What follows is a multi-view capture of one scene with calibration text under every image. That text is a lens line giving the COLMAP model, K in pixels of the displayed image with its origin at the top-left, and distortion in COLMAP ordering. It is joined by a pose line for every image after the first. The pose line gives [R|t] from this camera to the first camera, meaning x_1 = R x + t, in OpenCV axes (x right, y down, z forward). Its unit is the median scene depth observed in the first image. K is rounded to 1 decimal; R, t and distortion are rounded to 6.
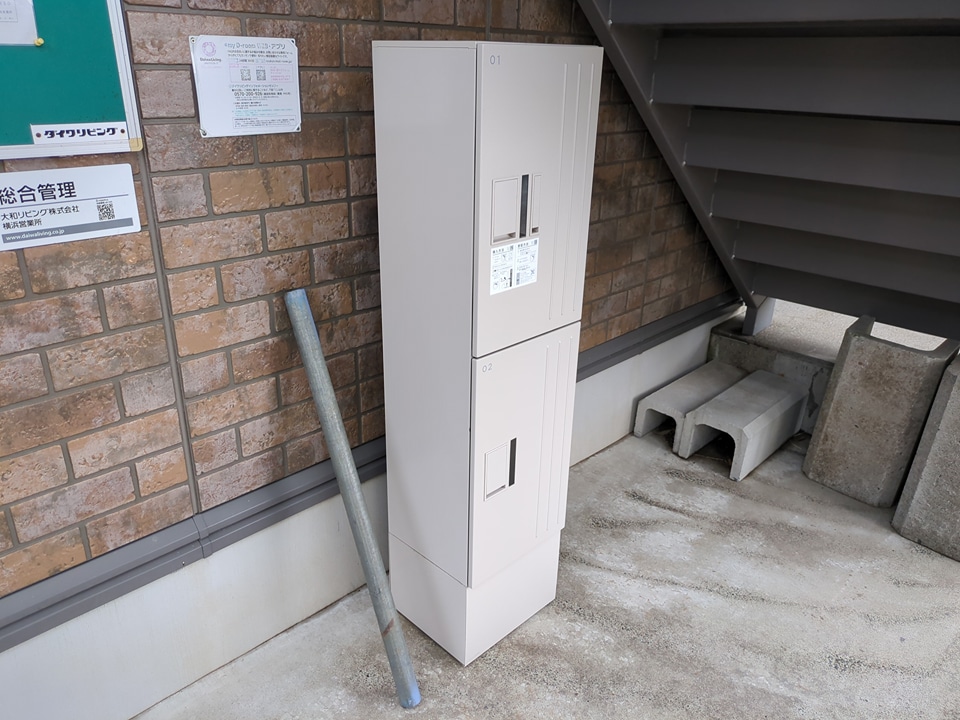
lens RADIAL K [[723.2, 0, 469.9], [0, 723.2, 354.9], [0, 0, 1]] dist [0.043062, -0.035522]
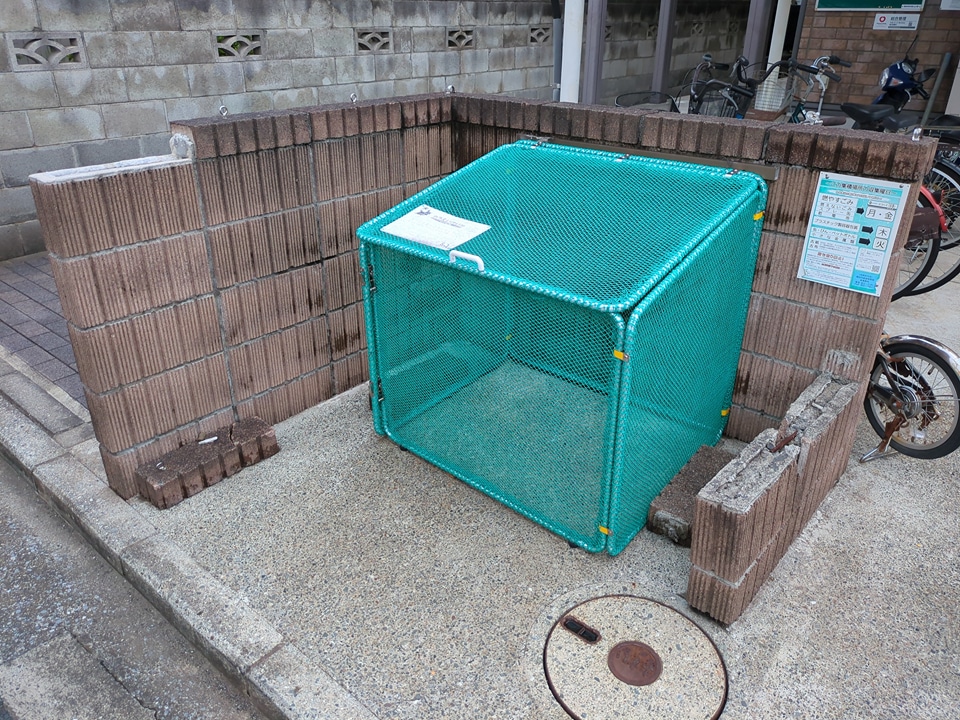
lens RADIAL K [[723.2, 0, 469.9], [0, 723.2, 354.9], [0, 0, 1]] dist [0.043062, -0.035522]
pose [[0.078897, 0.415930, -0.905968, 4.263272], [-0.389104, 0.849562, 0.356149, 0.995682], [0.917809, 0.324416, 0.228868, -1.930573]]
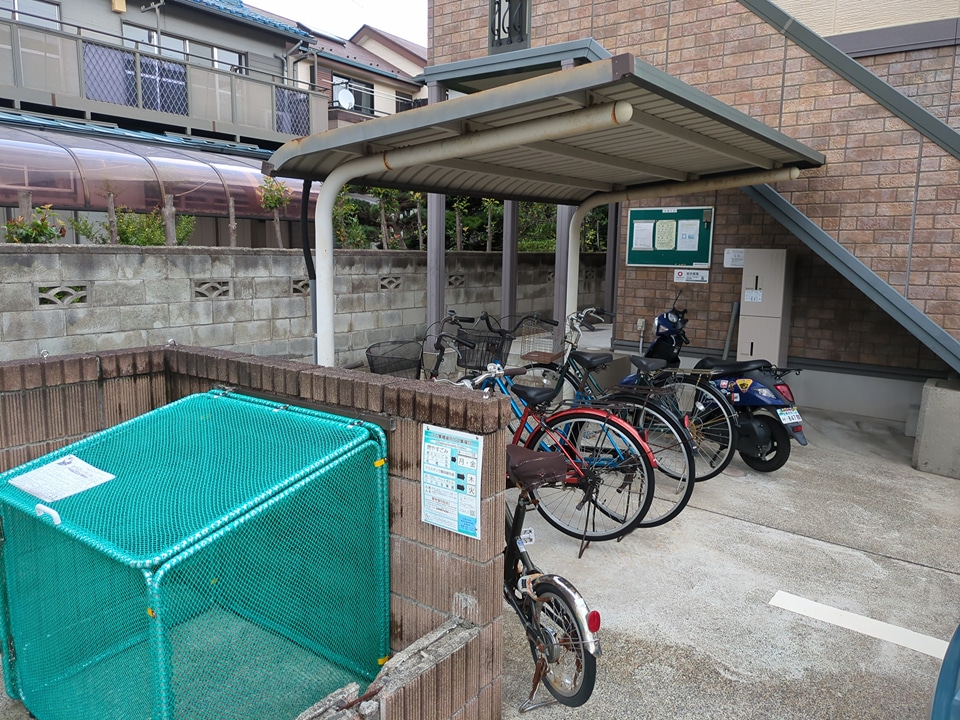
lens RADIAL K [[723.2, 0, 469.9], [0, 723.2, 354.9], [0, 0, 1]] dist [0.043062, -0.035522]
pose [[0.147074, 0.128937, -0.980686, 4.407165], [-0.392872, 0.917520, 0.061713, 0.641518], [0.907756, 0.376208, 0.185599, -1.309683]]
